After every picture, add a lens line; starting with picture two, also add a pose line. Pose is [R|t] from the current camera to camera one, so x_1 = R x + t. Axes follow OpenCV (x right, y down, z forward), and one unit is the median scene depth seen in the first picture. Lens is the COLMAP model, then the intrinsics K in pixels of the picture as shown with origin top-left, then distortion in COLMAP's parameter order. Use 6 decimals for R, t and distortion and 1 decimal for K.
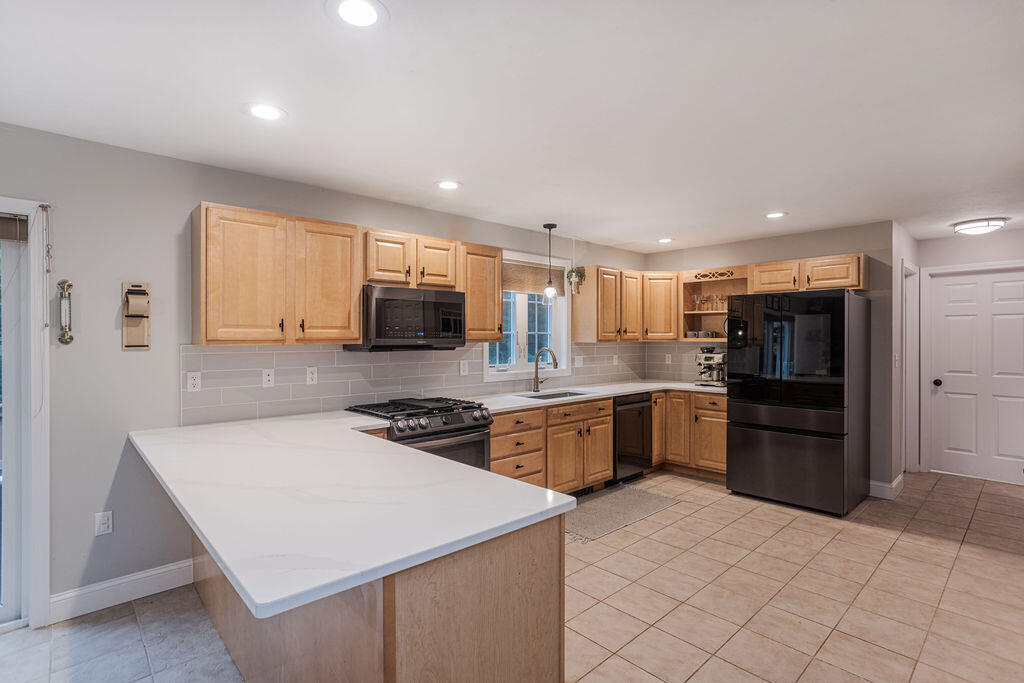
lens RADIAL K [[493.5, 0, 512.6], [0, 493.5, 341.7], [0, 0, 1]] dist [-0.002917, -0.000151]
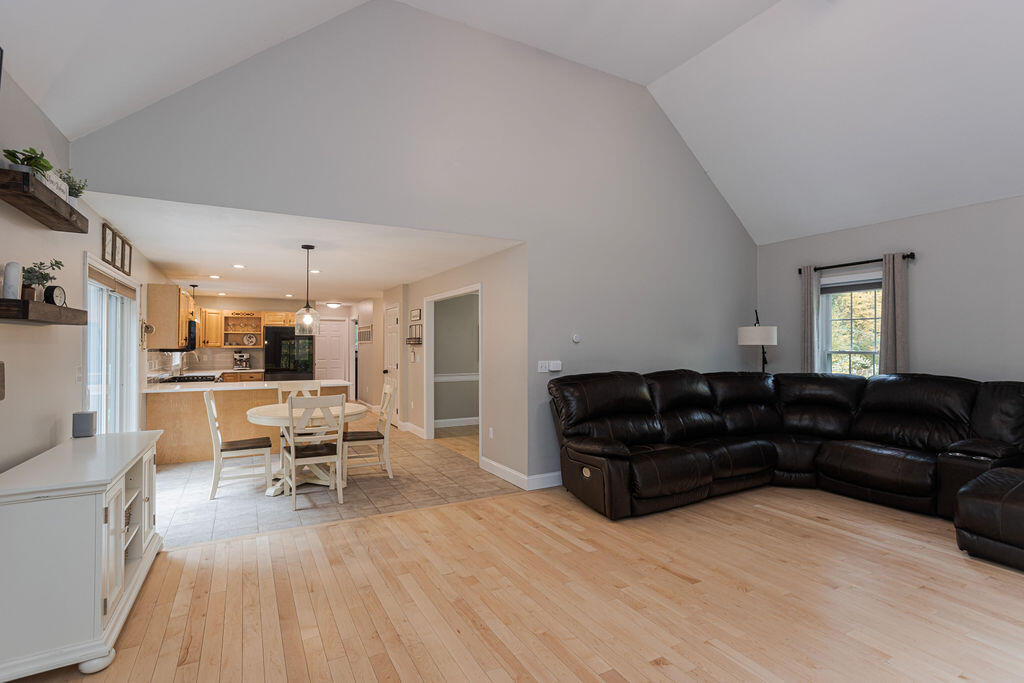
lens RADIAL K [[493.5, 0, 513.2], [0, 493.5, 343.4], [0, 0, 1]] dist [-0.002917, -0.000151]
pose [[0.248450, 0.009938, 0.968594, -1.239471], [0.003781, 0.999930, -0.011230, 0.009284], [-0.968637, 0.006452, 0.248395, -0.548435]]
